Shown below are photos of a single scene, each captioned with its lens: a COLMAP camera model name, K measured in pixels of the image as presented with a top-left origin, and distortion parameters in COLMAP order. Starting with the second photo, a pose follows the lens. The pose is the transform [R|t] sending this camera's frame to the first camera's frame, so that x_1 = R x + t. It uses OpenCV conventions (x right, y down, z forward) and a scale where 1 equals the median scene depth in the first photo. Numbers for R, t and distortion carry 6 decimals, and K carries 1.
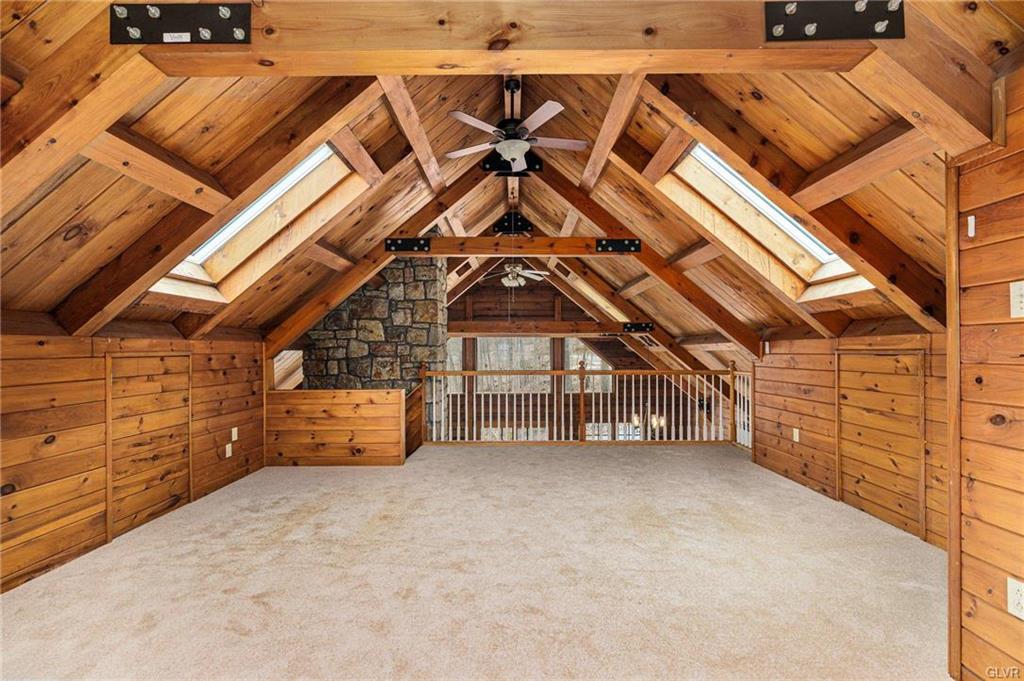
lens RADIAL K [[463.9, 0, 512.0], [0, 463.9, 340.5], [0, 0, 1]] dist [-0.000823, -0.000068]
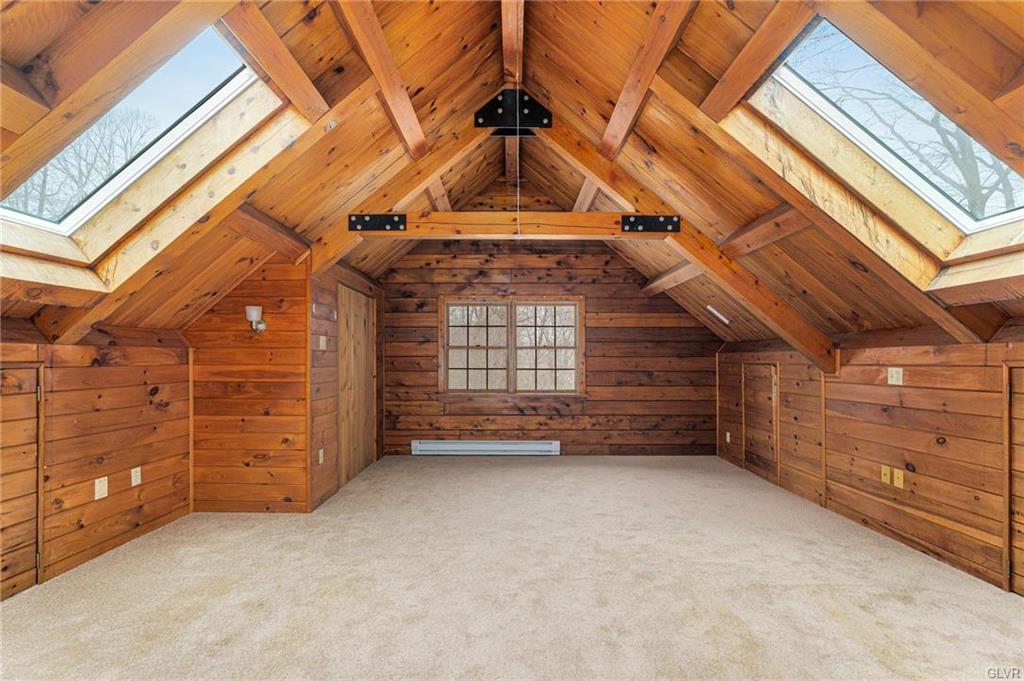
lens RADIAL K [[463.9, 0, 512.0], [0, 463.9, 340.5], [0, 0, 1]] dist [-0.000823, -0.000068]
pose [[0.999994, 0.002346, -0.002459, 0.001046], [-0.002388, 0.999851, -0.017119, 0.003531], [0.002419, 0.017124, 0.999850, 0.275172]]
